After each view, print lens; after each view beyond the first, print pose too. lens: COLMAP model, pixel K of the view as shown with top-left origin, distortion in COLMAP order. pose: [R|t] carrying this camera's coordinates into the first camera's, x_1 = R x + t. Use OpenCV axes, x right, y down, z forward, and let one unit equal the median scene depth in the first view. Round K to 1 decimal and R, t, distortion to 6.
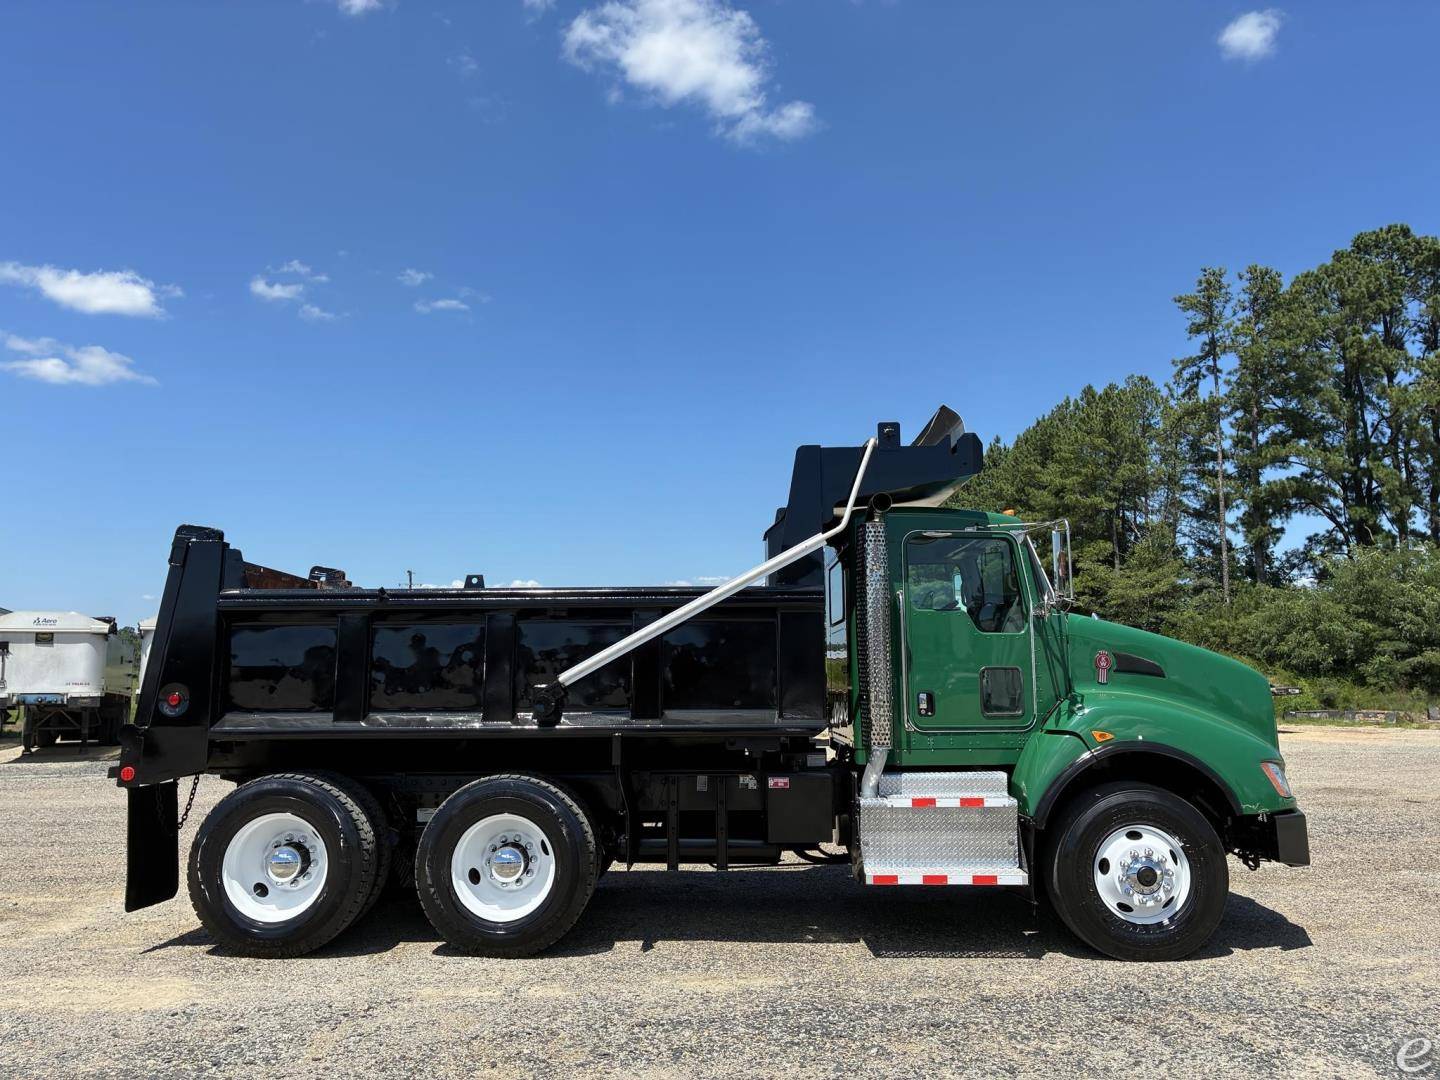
lens RADIAL K [[1112.8, 0, 762.9], [0, 1112.8, 524.7], [0, 0, 1]] dist [0.031263, -0.015372]
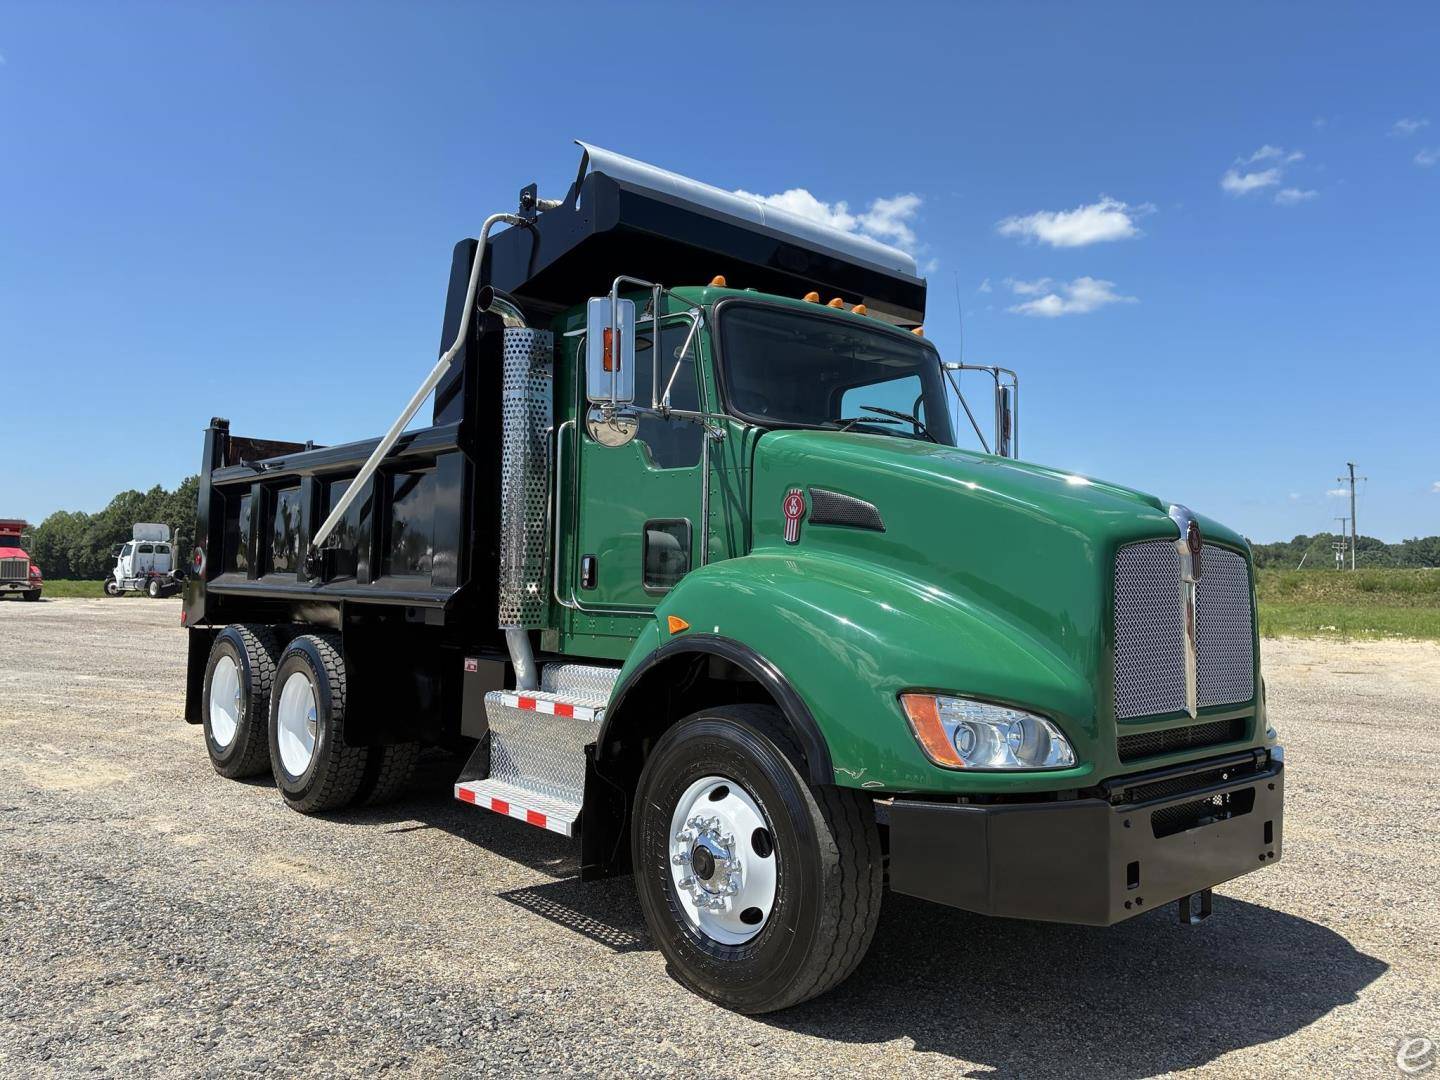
lens RADIAL K [[1112.8, 0, 724.1], [0, 1112.8, 534.4], [0, 0, 1]] dist [0.031263, -0.015372]
pose [[0.651204, -0.015314, -0.758748, 0.633486], [0.087548, 0.994637, 0.055064, 0.088644], [0.753836, -0.102285, 0.649052, 0.513118]]
